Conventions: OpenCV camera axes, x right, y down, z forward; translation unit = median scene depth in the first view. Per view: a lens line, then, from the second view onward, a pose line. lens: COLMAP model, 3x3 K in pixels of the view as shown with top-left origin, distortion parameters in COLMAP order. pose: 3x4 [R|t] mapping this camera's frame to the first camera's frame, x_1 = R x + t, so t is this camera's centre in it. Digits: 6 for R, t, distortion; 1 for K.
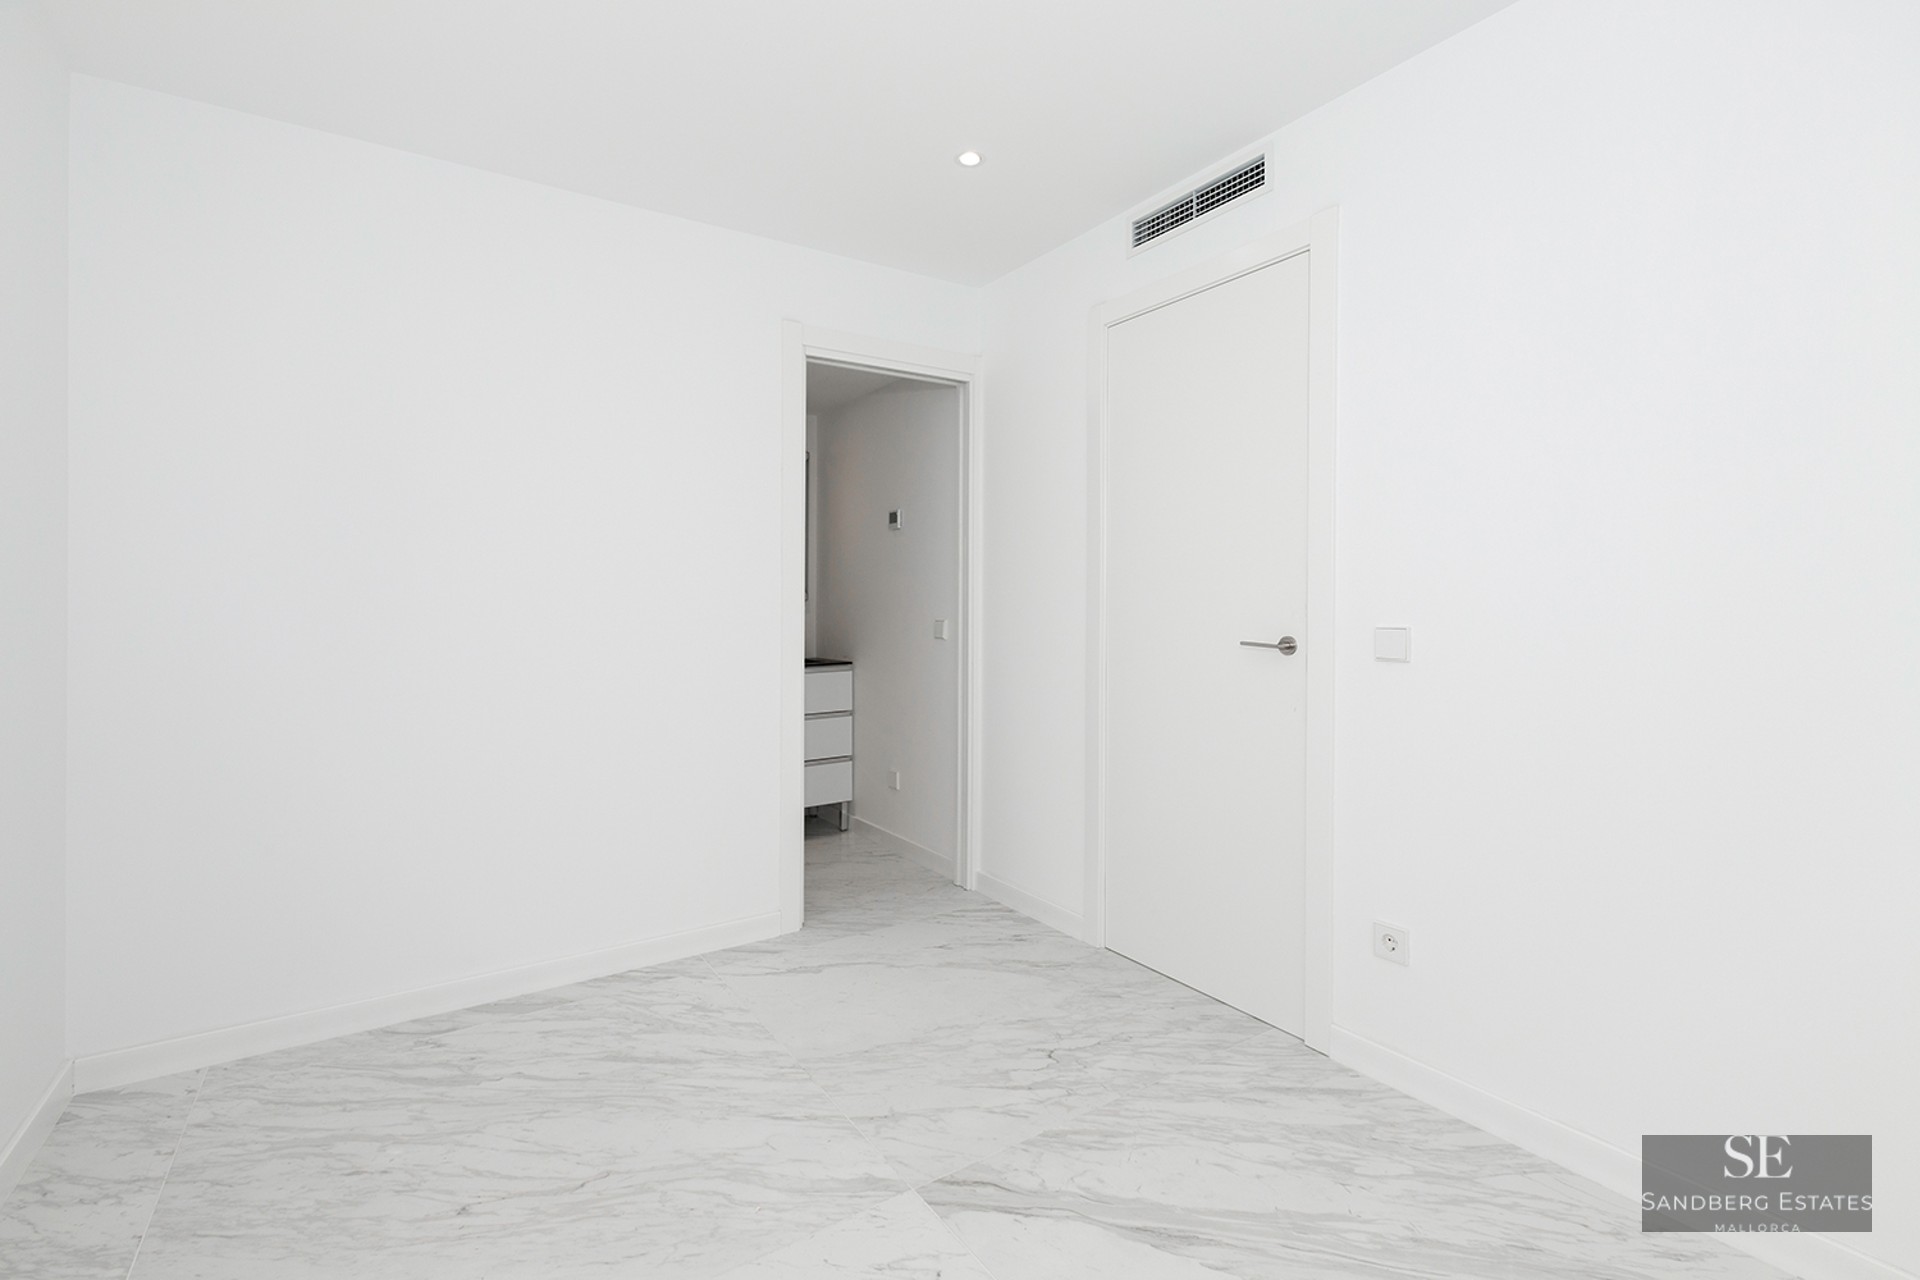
lens RADIAL K [[855.2, 0, 960.6], [0, 855.2, 631.6], [0, 0, 1]] dist [0.000741, -0.000047]
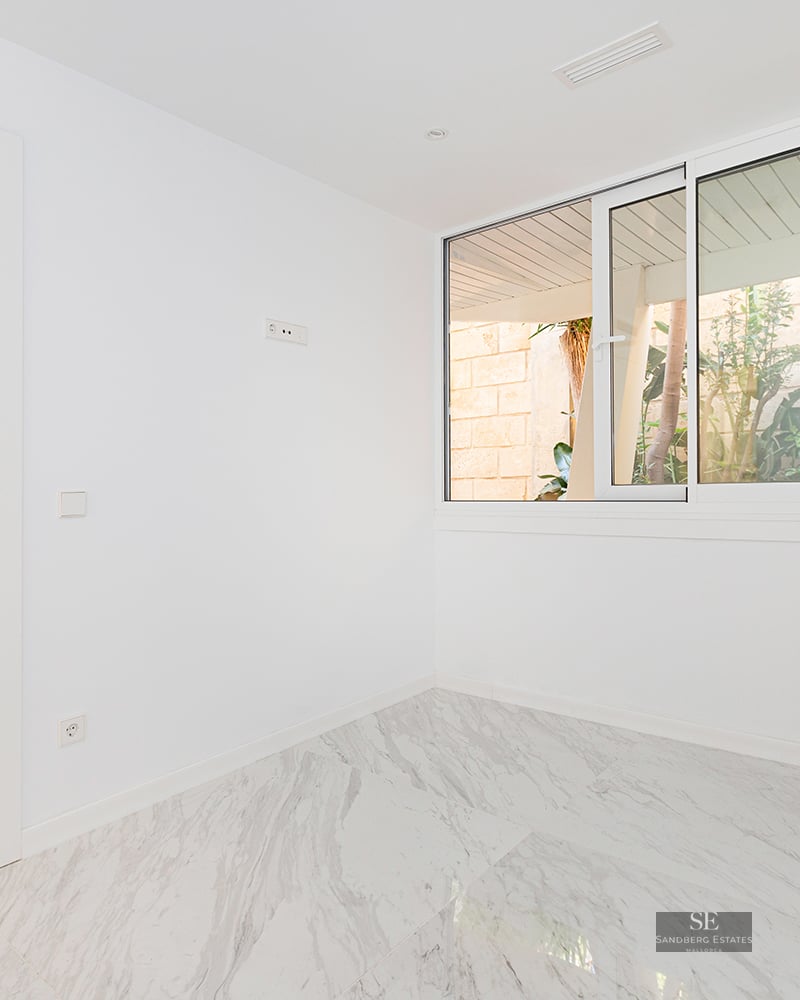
lens RADIAL K [[666.8, 0, 400.4], [0, 666.8, 494.8], [0, 0, 1]] dist [0.001033, -0.000190]
pose [[-0.283944, -0.006027, 0.958822, -0.741936], [0.043416, 0.998874, 0.019136, 0.000503], [-0.957857, 0.047062, -0.283362, 0.913811]]
